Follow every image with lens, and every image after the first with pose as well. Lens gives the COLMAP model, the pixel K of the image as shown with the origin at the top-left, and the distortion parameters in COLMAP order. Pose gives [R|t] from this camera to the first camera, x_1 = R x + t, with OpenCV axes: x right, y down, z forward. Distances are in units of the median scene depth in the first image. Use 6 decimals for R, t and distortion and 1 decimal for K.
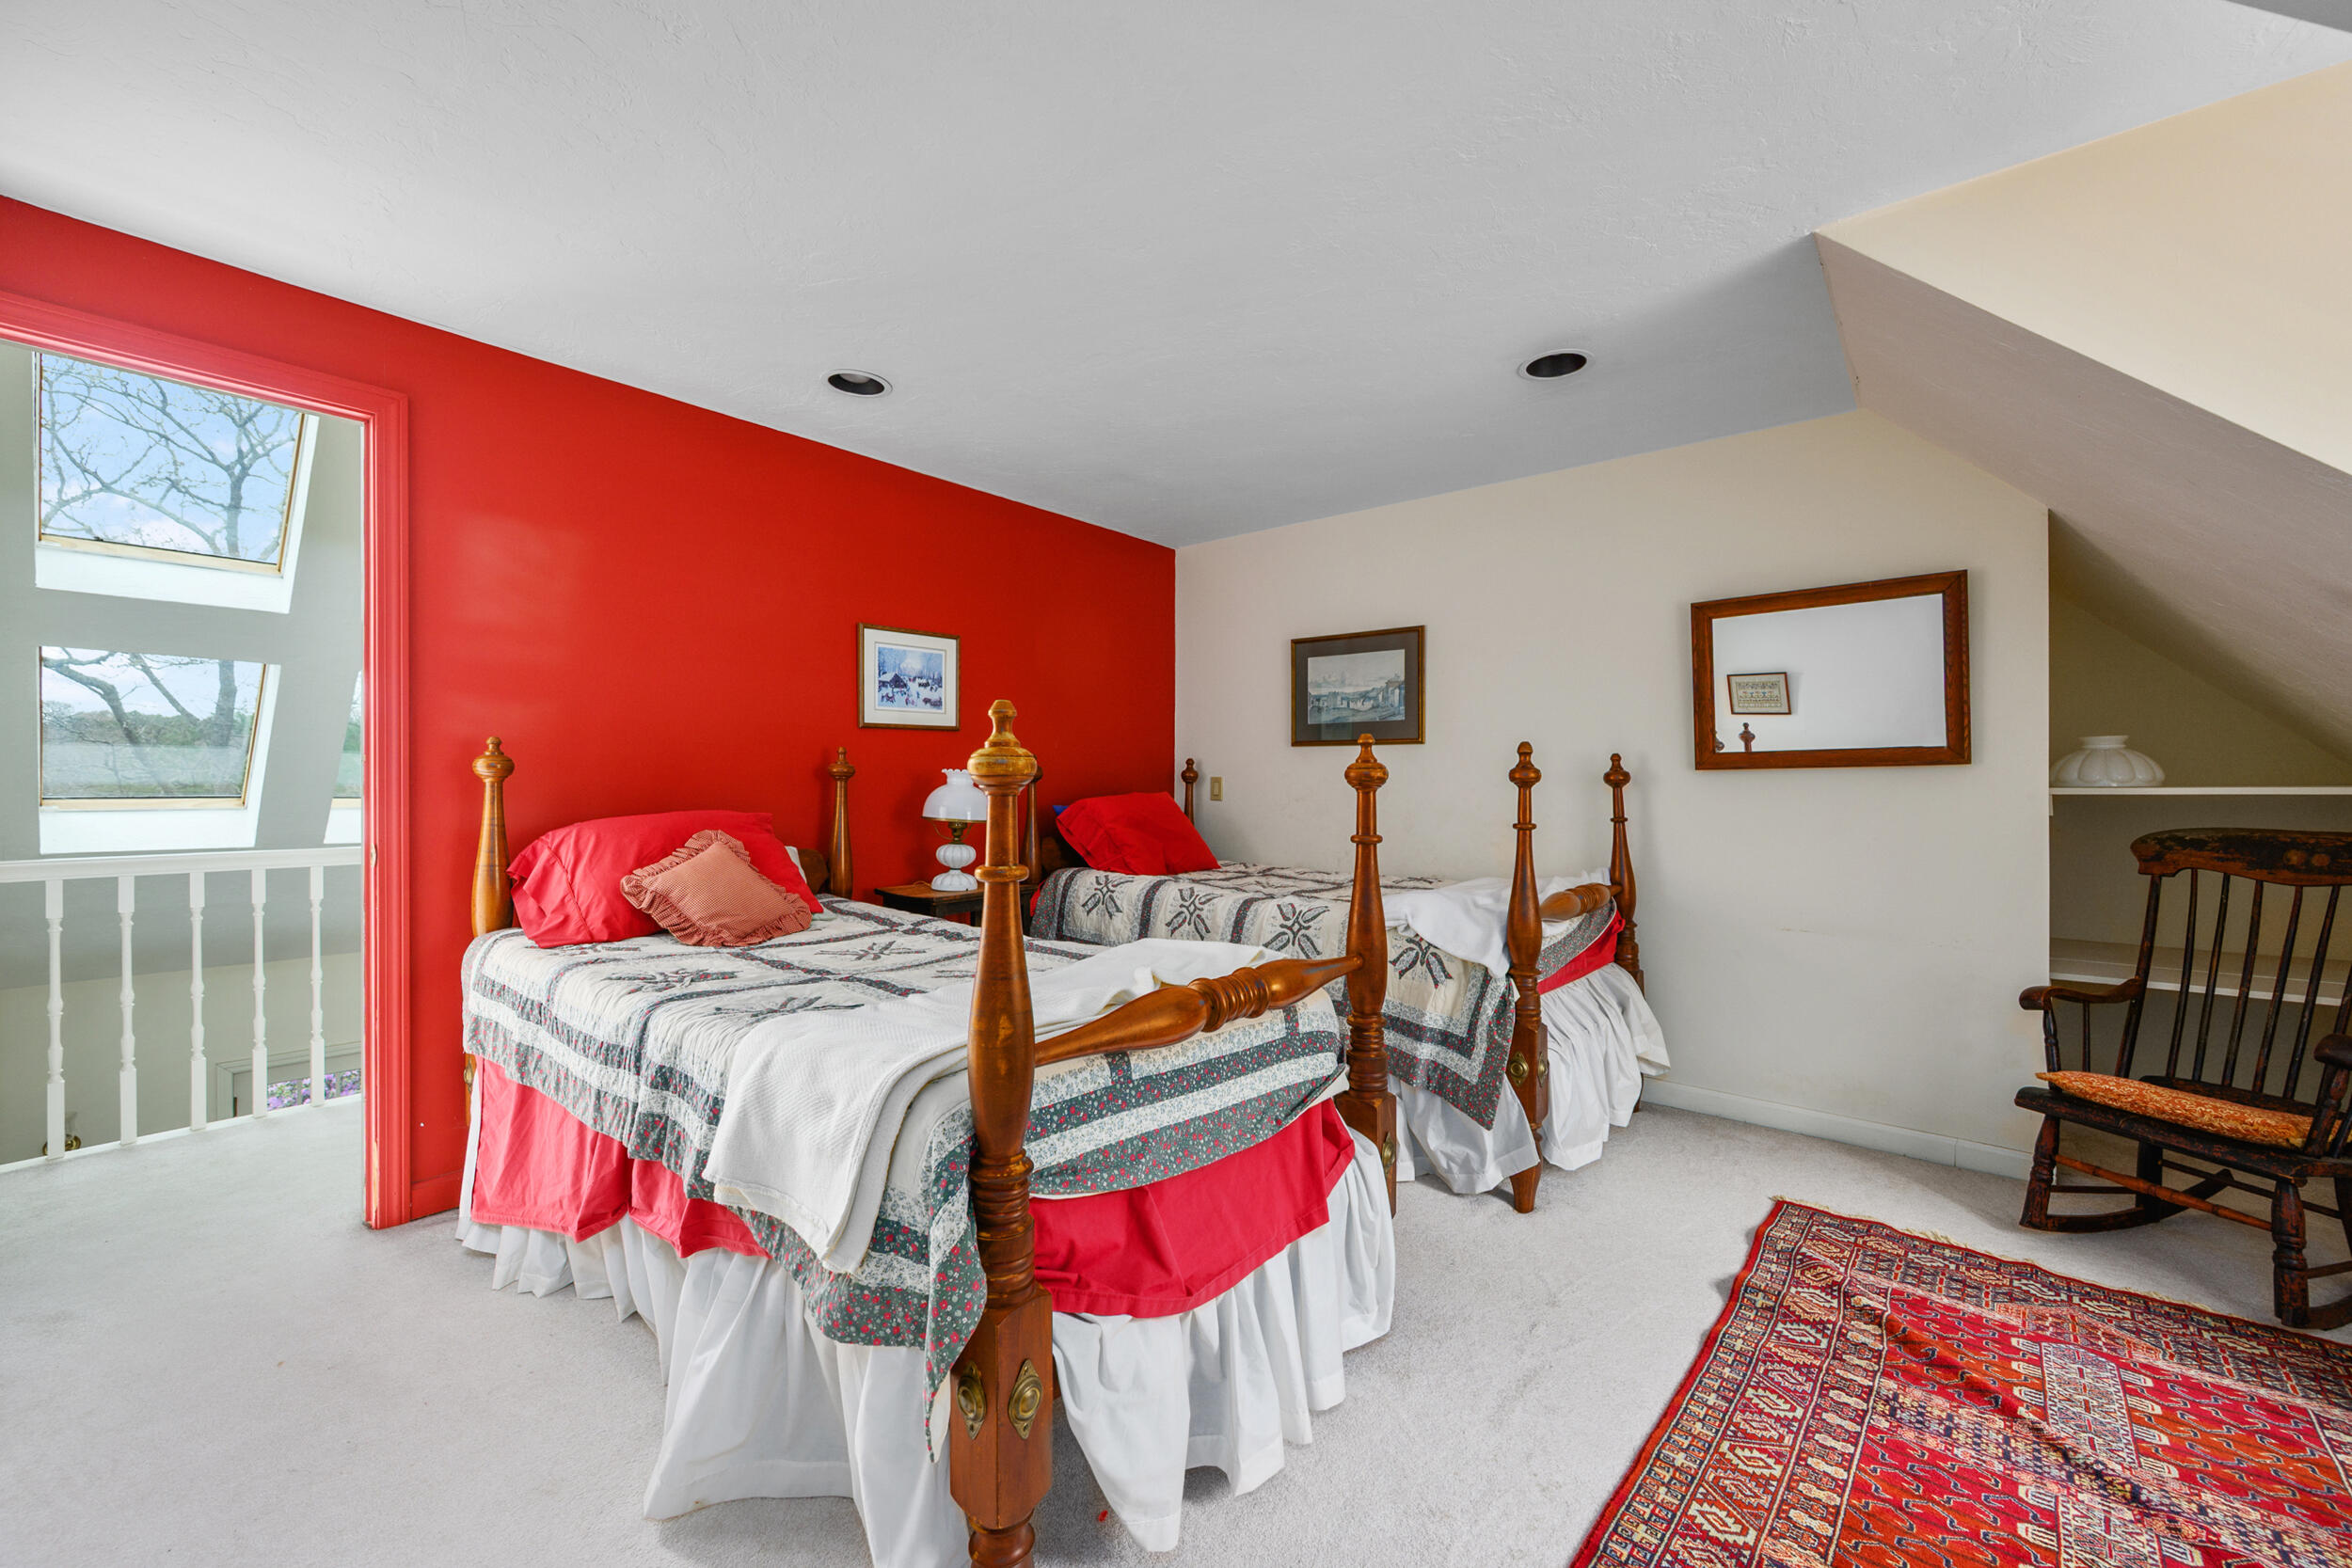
lens RADIAL K [[988.1, 0, 1176.0], [0, 988.1, 784.0], [0, 0, 1]] dist [0.000309, 0.000070]
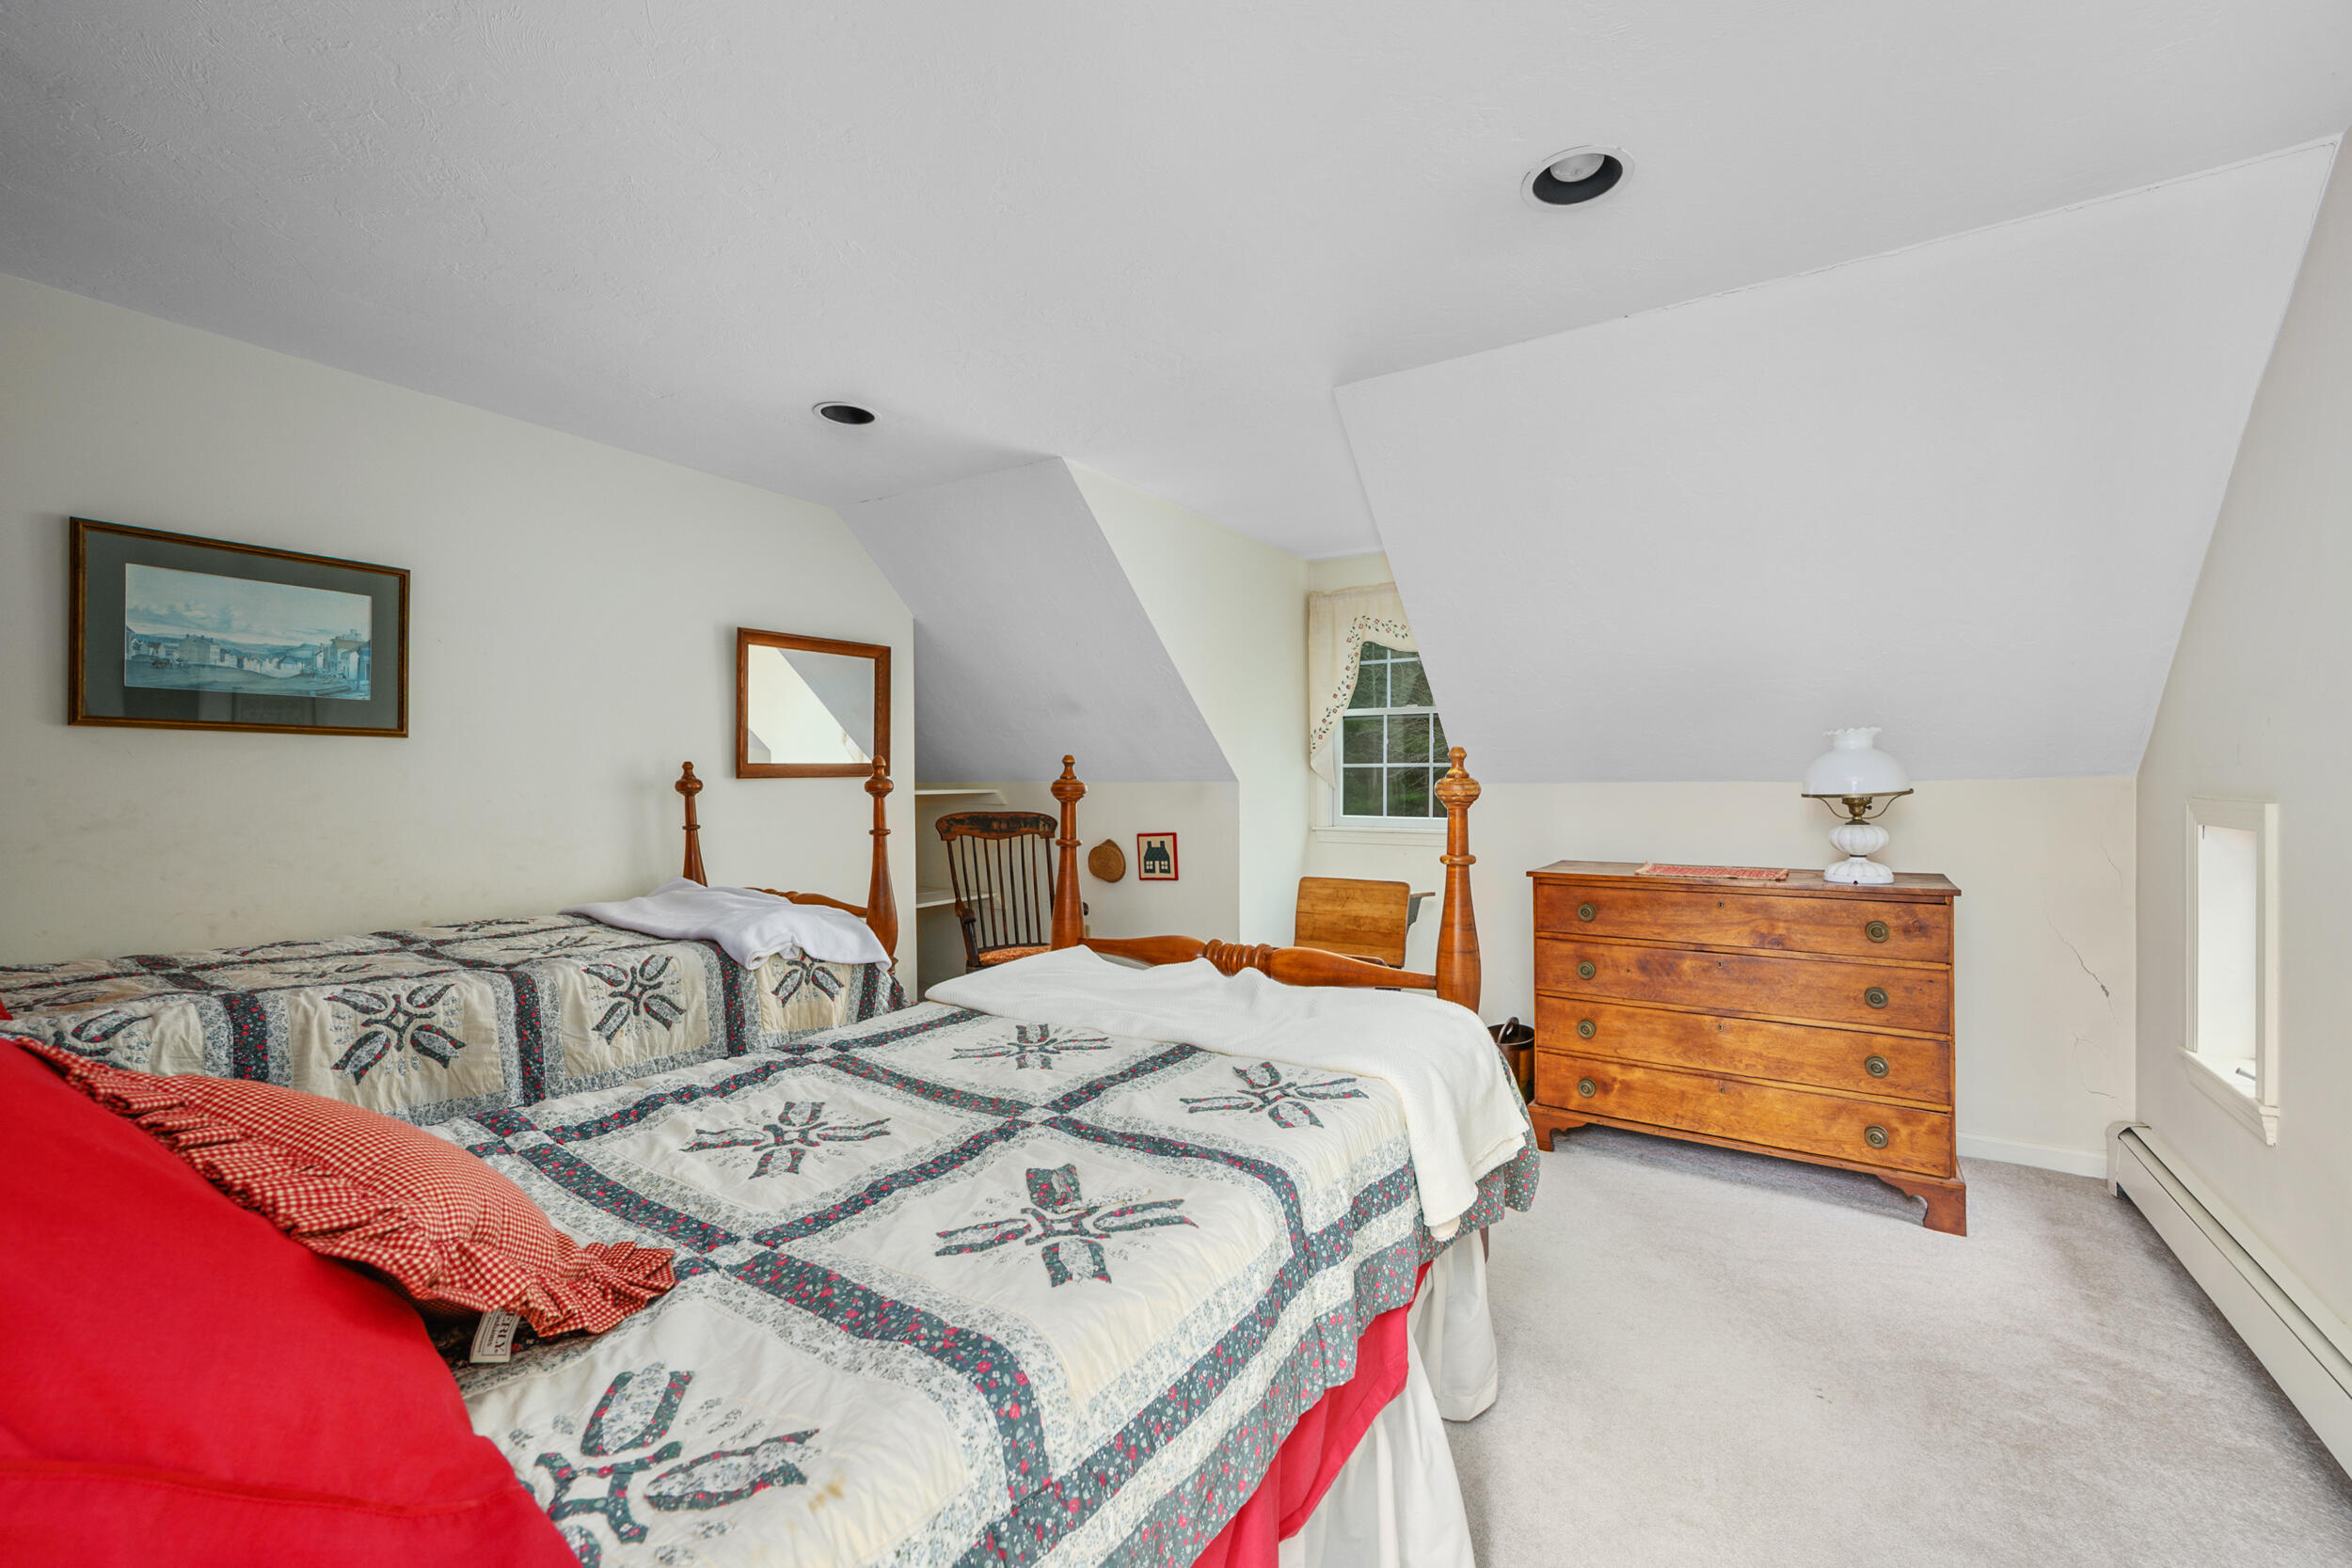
lens RADIAL K [[960.7, 0, 1176.0], [0, 960.7, 784.0], [0, 0, 1]] dist [0.000012, 0.000159]
pose [[-0.133604, -0.000359, 0.991035, -0.589905], [0.004474, 0.999990, 0.000965, -0.006431], [-0.991025, 0.004563, -0.133601, 0.638543]]
